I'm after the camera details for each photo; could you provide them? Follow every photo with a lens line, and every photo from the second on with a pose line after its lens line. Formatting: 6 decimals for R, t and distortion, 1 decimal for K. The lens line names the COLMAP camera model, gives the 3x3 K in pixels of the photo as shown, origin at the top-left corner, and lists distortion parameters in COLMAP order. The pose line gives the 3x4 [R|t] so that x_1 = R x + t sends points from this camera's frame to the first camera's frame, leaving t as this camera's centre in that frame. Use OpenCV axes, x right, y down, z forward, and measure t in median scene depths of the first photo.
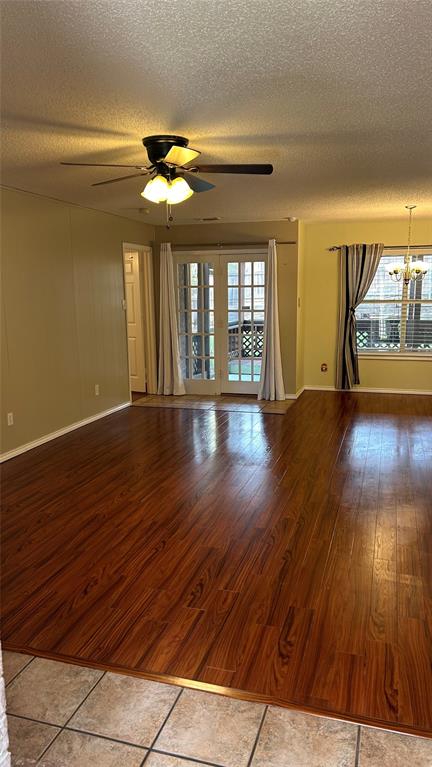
lens RADIAL K [[574.8, 0, 216.0], [0, 574.8, 383.5], [0, 0, 1]] dist [0.004083, -0.000415]
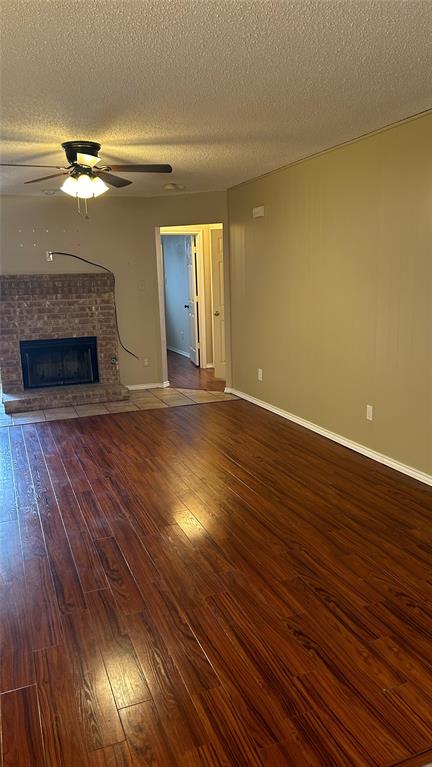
lens RADIAL K [[574.8, 0, 216.0], [0, 574.8, 383.5], [0, 0, 1]] dist [0.004083, -0.000415]
pose [[-0.779476, 0.149224, -0.608399, 0.458109], [-0.072434, 0.943229, 0.324150, -0.329081], [0.622230, 0.296736, -0.724416, 1.997275]]
